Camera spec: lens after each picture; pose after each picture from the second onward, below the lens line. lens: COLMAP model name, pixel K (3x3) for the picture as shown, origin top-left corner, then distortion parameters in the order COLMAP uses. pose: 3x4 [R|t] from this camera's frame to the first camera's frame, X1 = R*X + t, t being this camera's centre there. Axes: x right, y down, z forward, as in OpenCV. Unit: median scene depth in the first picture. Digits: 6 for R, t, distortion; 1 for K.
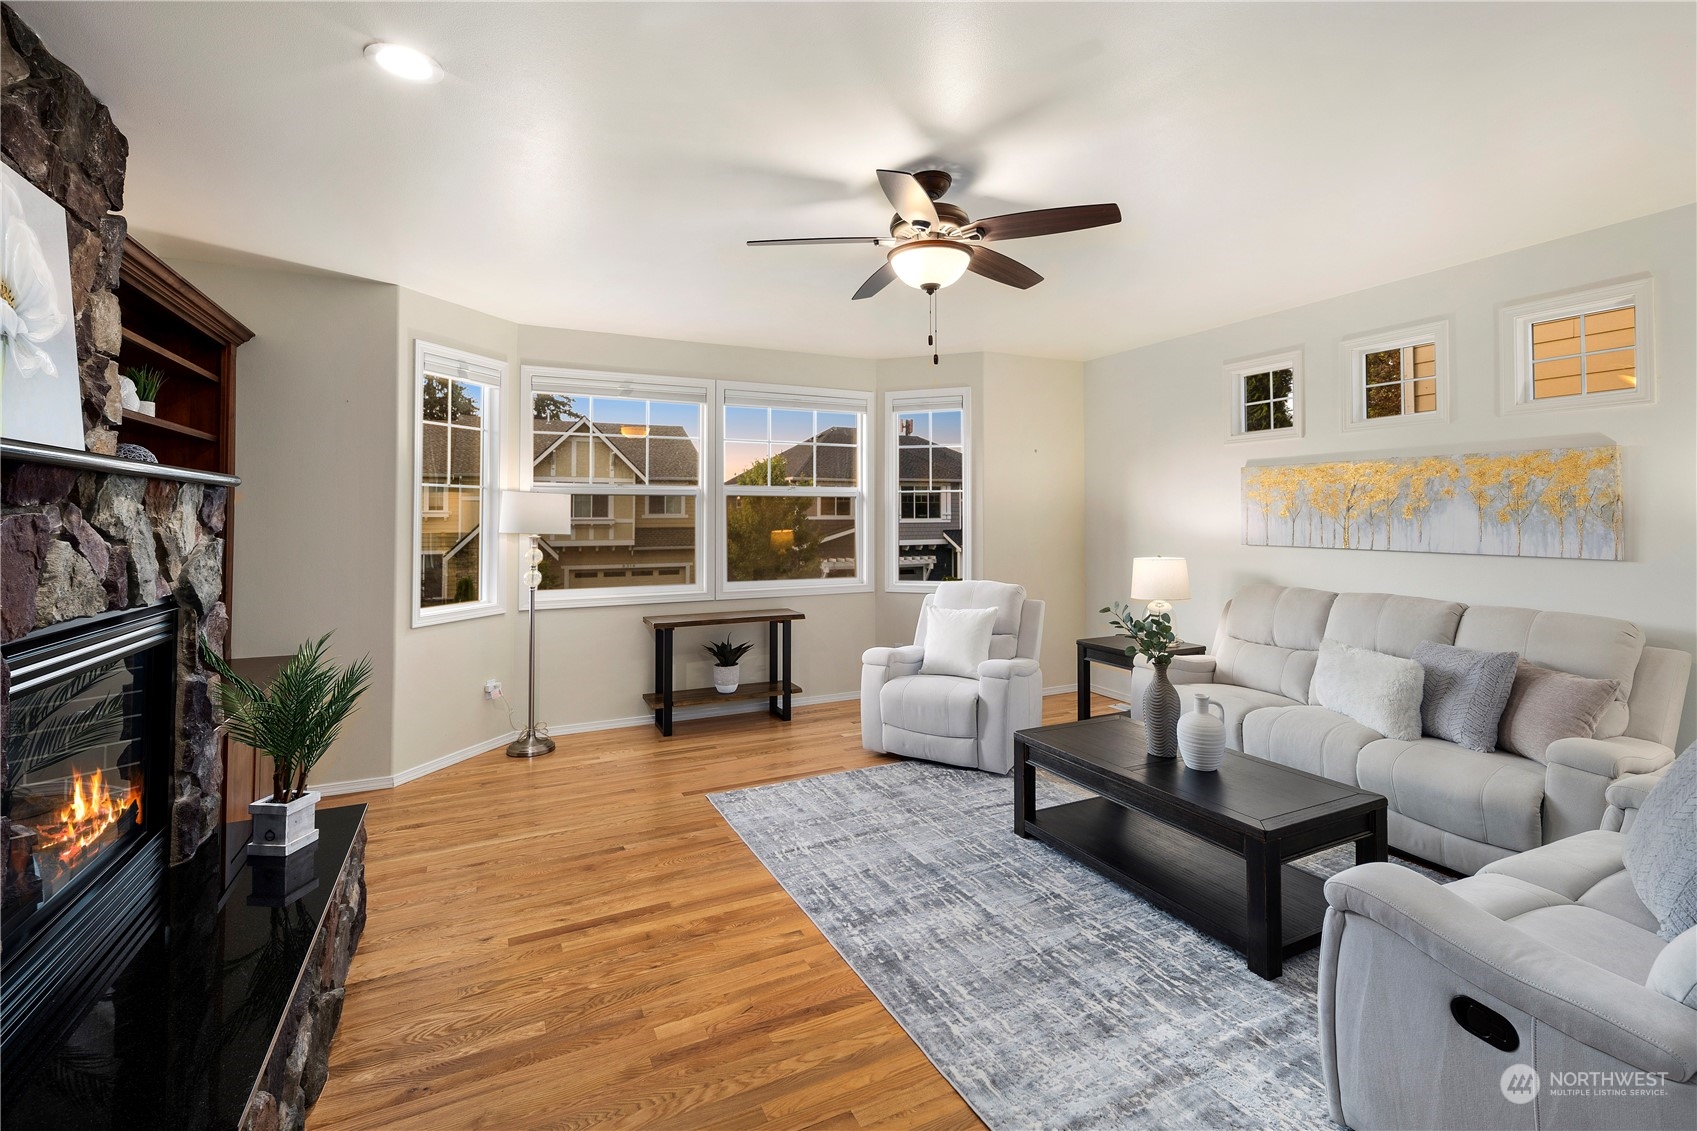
lens RADIAL K [[746.5, 0, 872.2], [0, 746.5, 501.1], [0, 0, 1]] dist [0.007544, -0.003233]
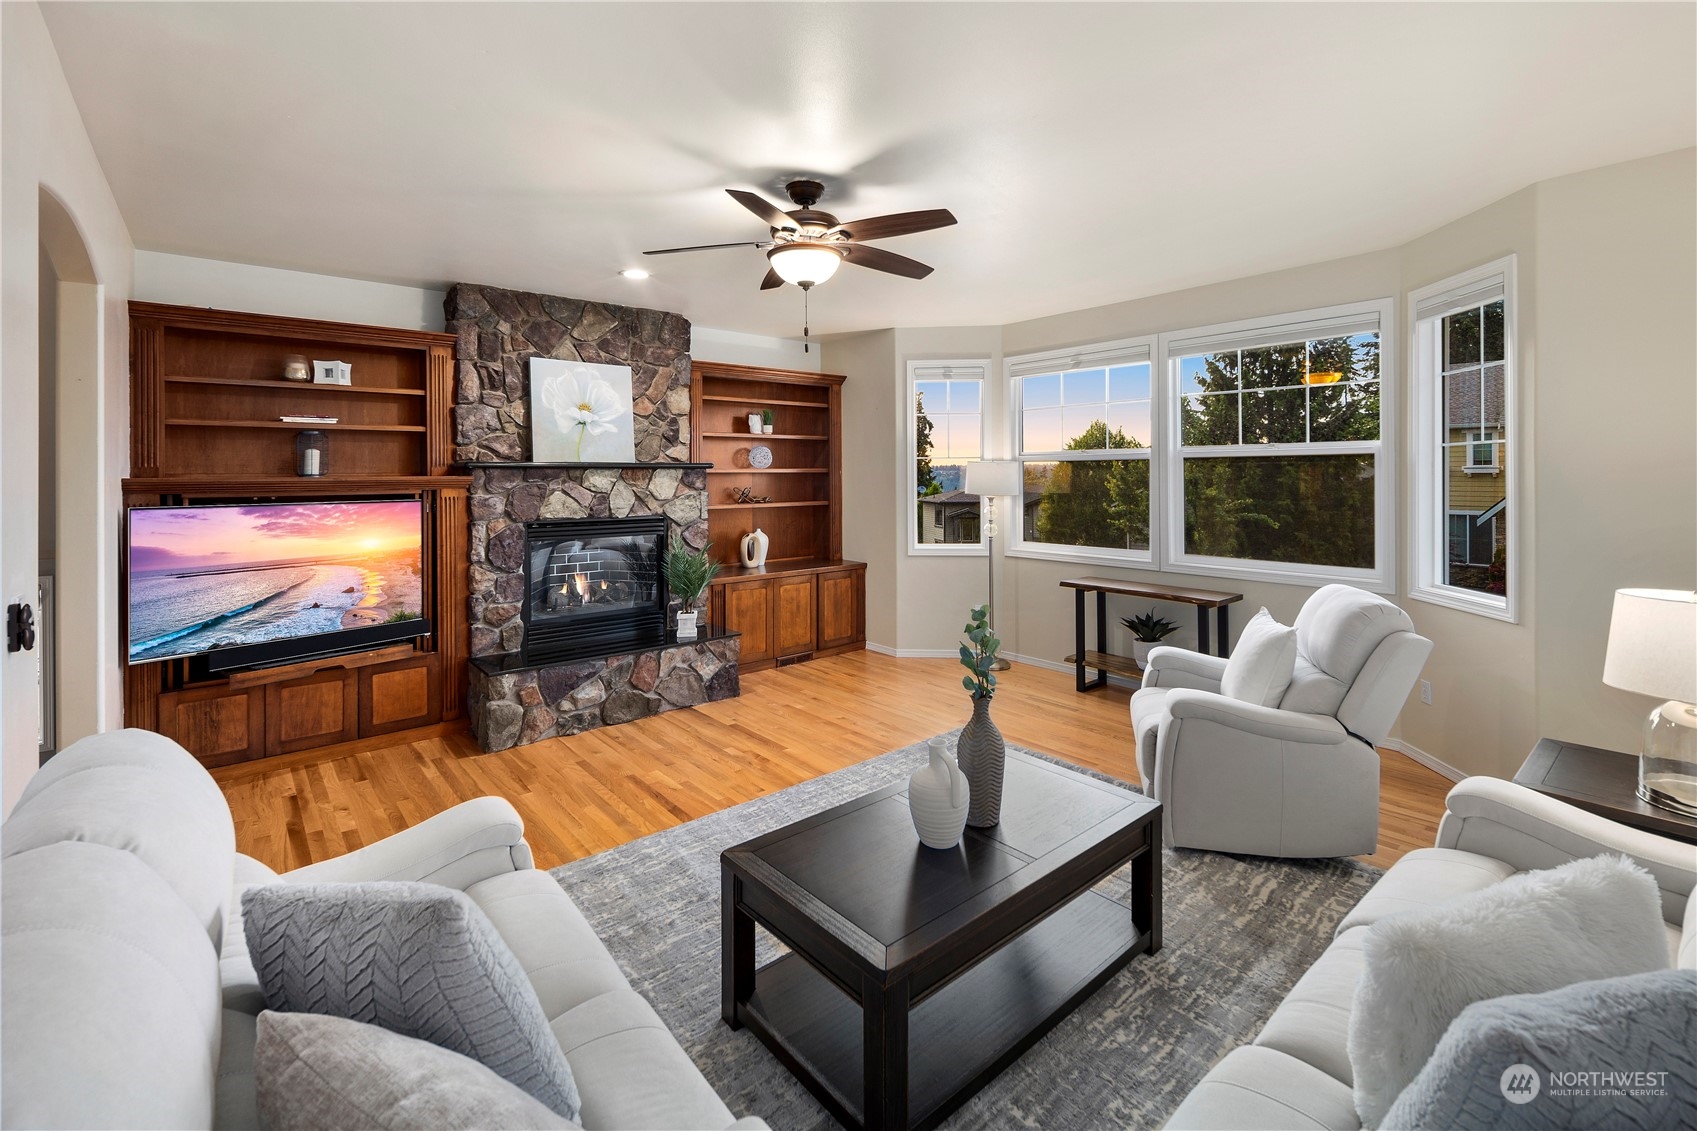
lens RADIAL K [[746.5, 0, 839.9], [0, 746.5, 476.4], [0, 0, 1]] dist [0.007544, -0.003233]
pose [[0.221597, 0.004103, -0.975130, 0.914889], [0.023588, 0.999676, 0.009566, -0.005659], [0.974853, -0.025121, 0.221429, 0.616383]]
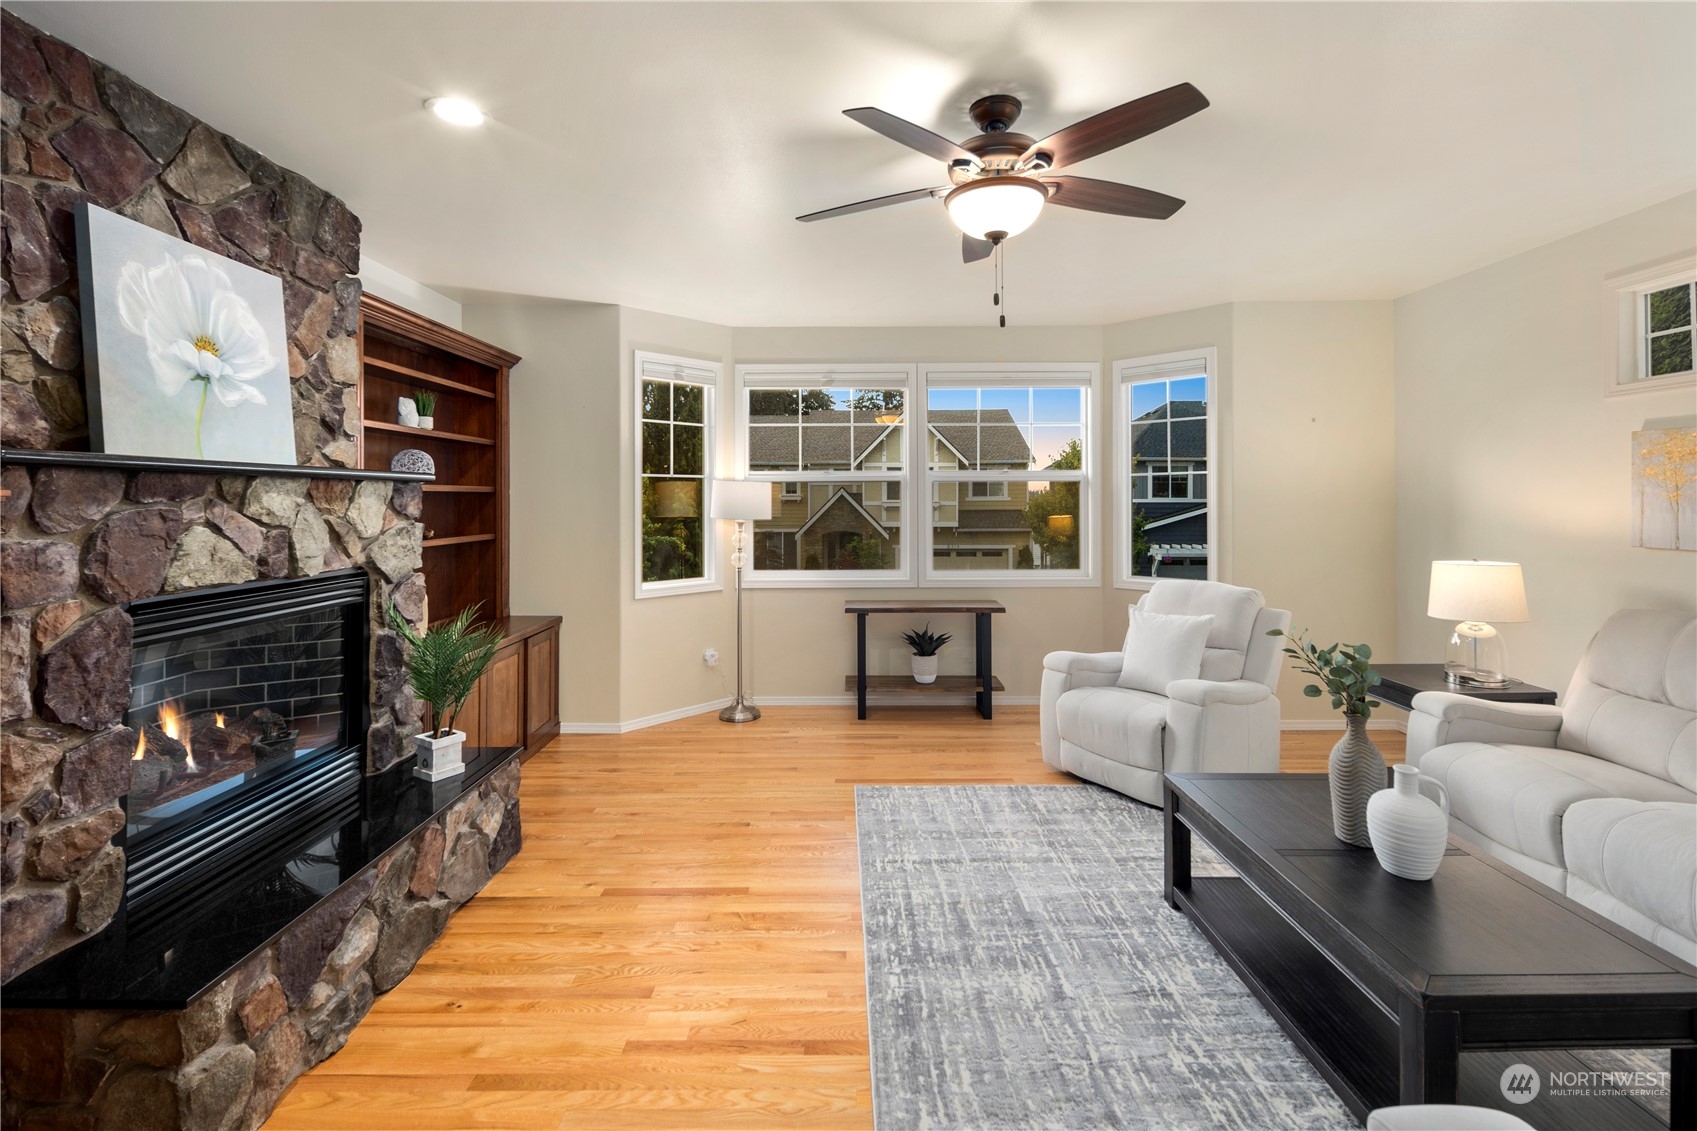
lens RADIAL K [[746.5, 0, 878.3], [0, 746.5, 494.6], [0, 0, 1]] dist [0.007544, -0.003233]
pose [[0.896886, -0.002464, -0.442254, 0.269957], [0.009411, 0.999864, 0.013515, -0.005594], [0.442161, -0.016284, 0.896788, 0.146438]]
